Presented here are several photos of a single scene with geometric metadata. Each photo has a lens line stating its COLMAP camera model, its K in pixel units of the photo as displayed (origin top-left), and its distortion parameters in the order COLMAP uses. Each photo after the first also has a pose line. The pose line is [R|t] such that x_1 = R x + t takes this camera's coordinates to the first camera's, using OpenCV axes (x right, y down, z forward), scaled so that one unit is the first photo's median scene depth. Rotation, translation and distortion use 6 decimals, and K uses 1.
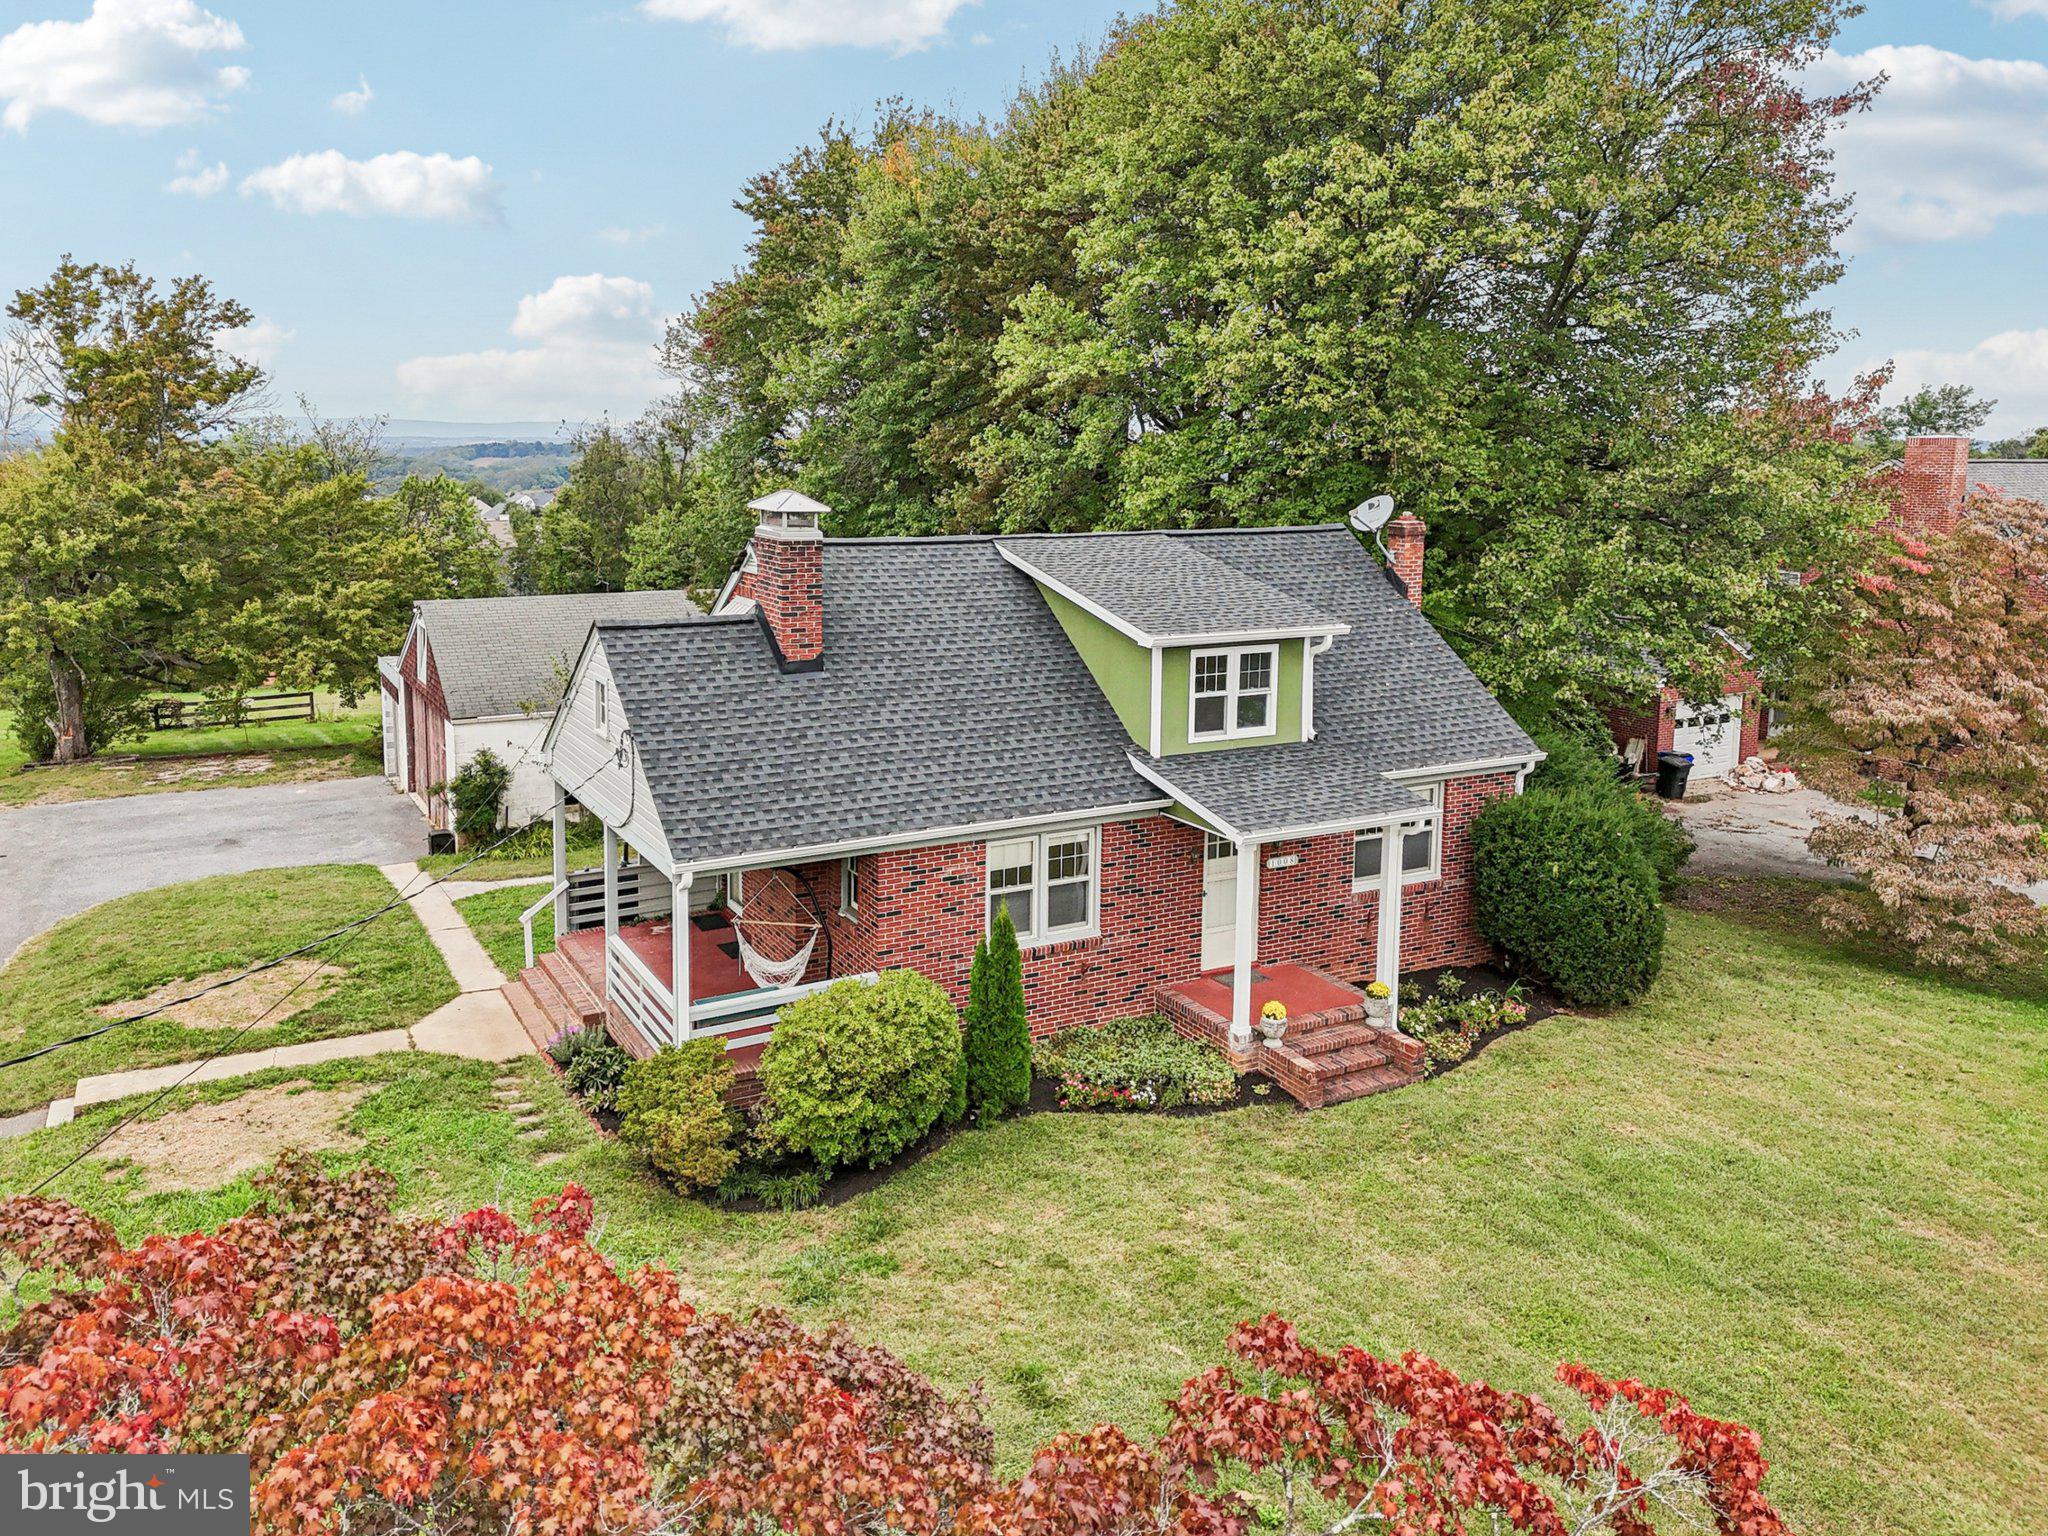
lens RADIAL K [[1558.0, 0, 1006.4], [0, 1558.0, 602.9], [0, 0, 1]] dist [0.066880, -0.057042]
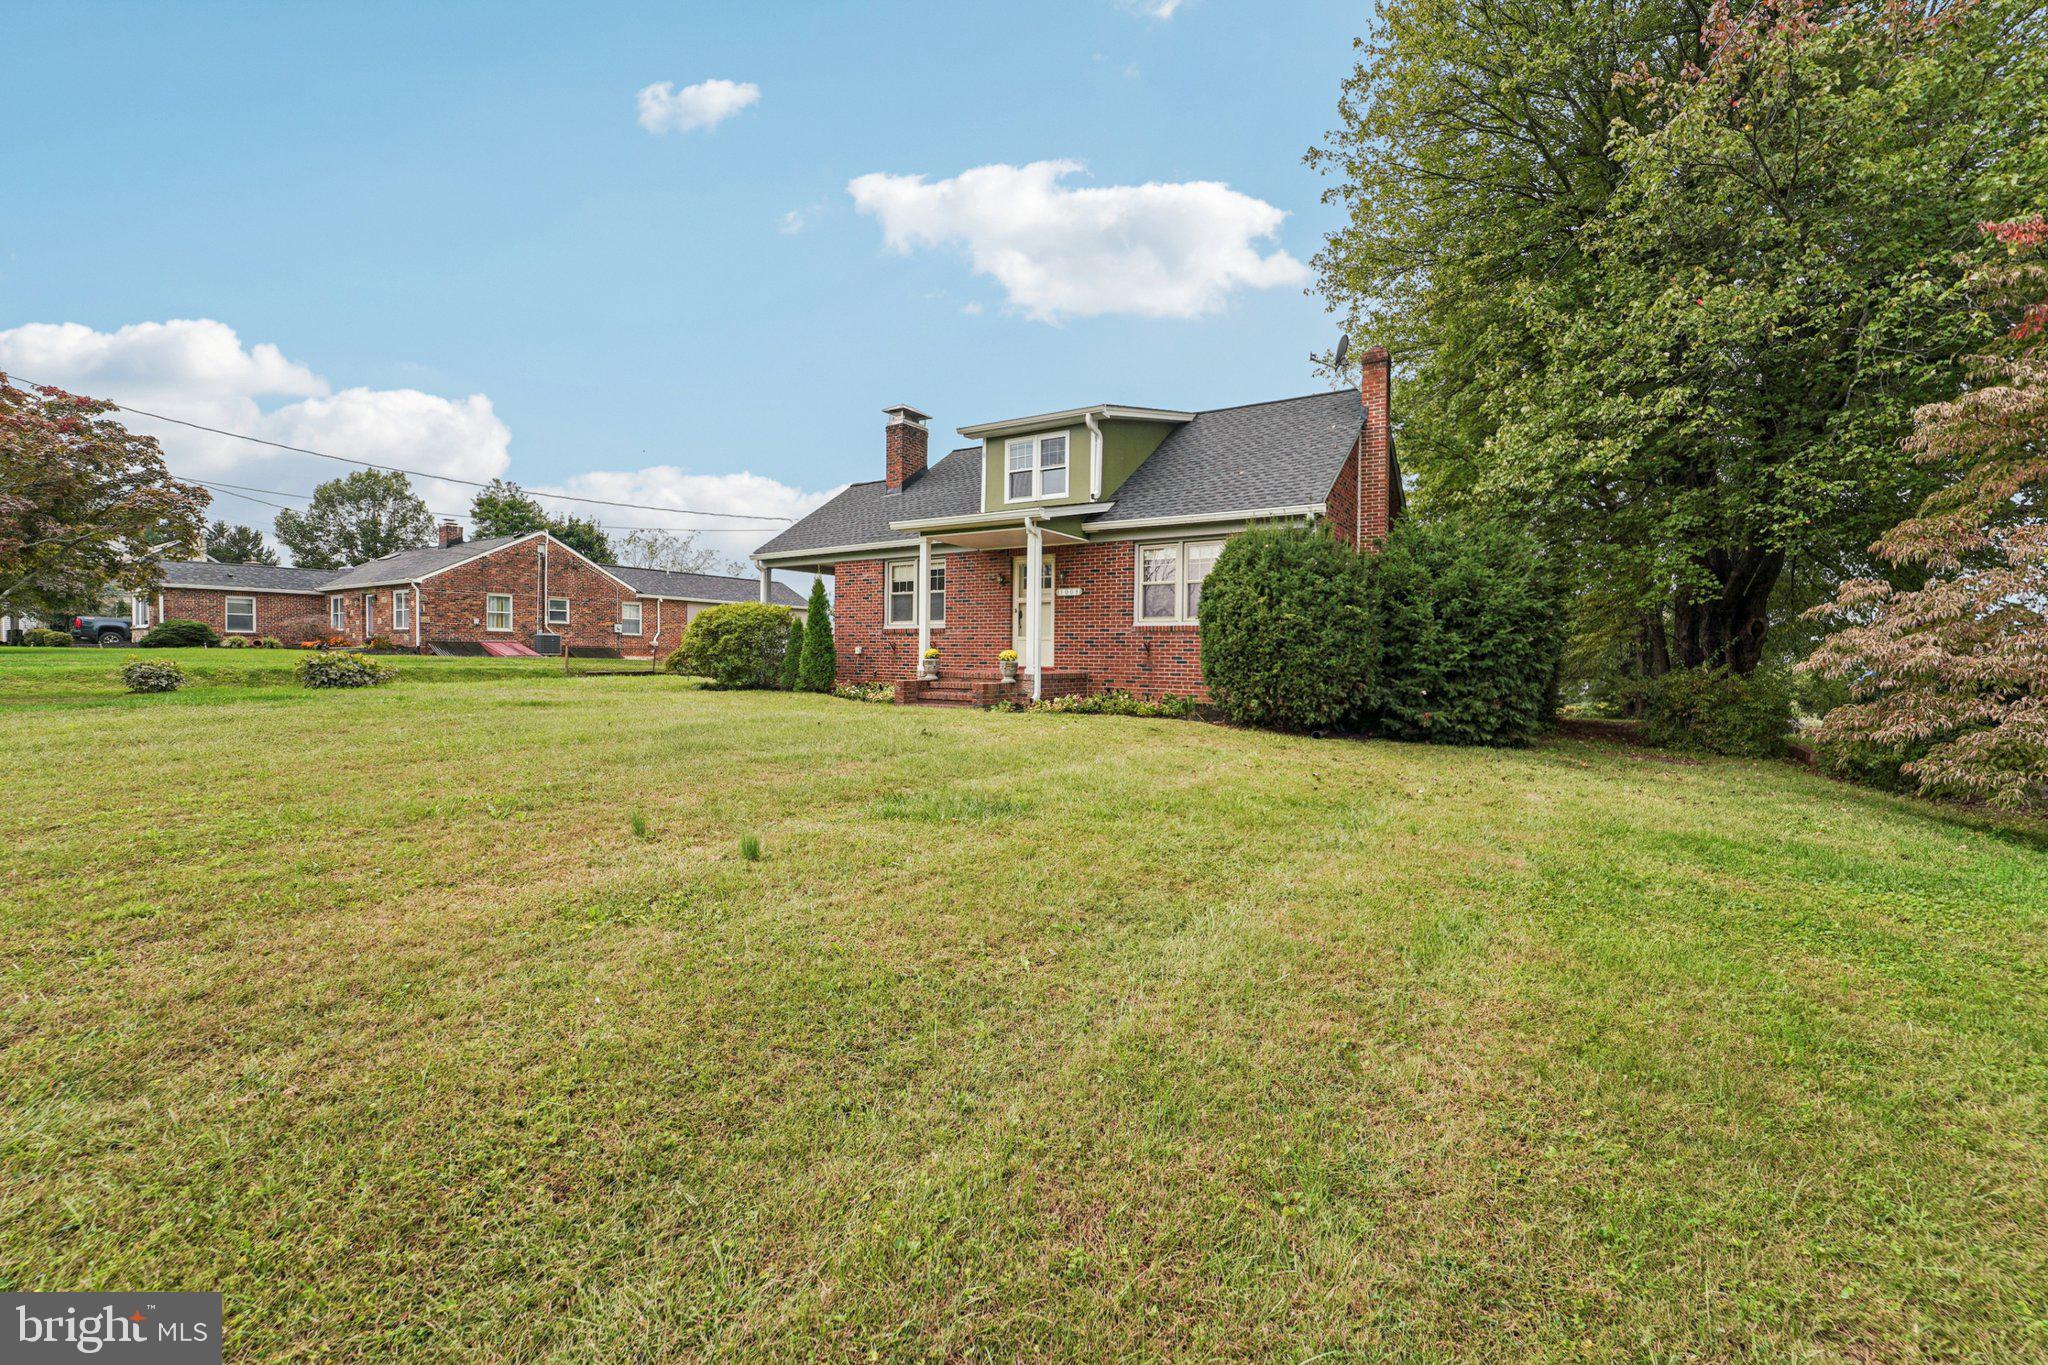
lens RADIAL K [[832.2, 0, 1045.4], [0, 832.2, 643.0], [0, 0, 1]] dist [-0.028801, 0.002956]
pose [[0.475430, -0.020592, -0.879512, 0.814313], [-0.100619, 0.991893, -0.077614, 0.273694], [0.873980, 0.125396, 0.469504, 0.676135]]
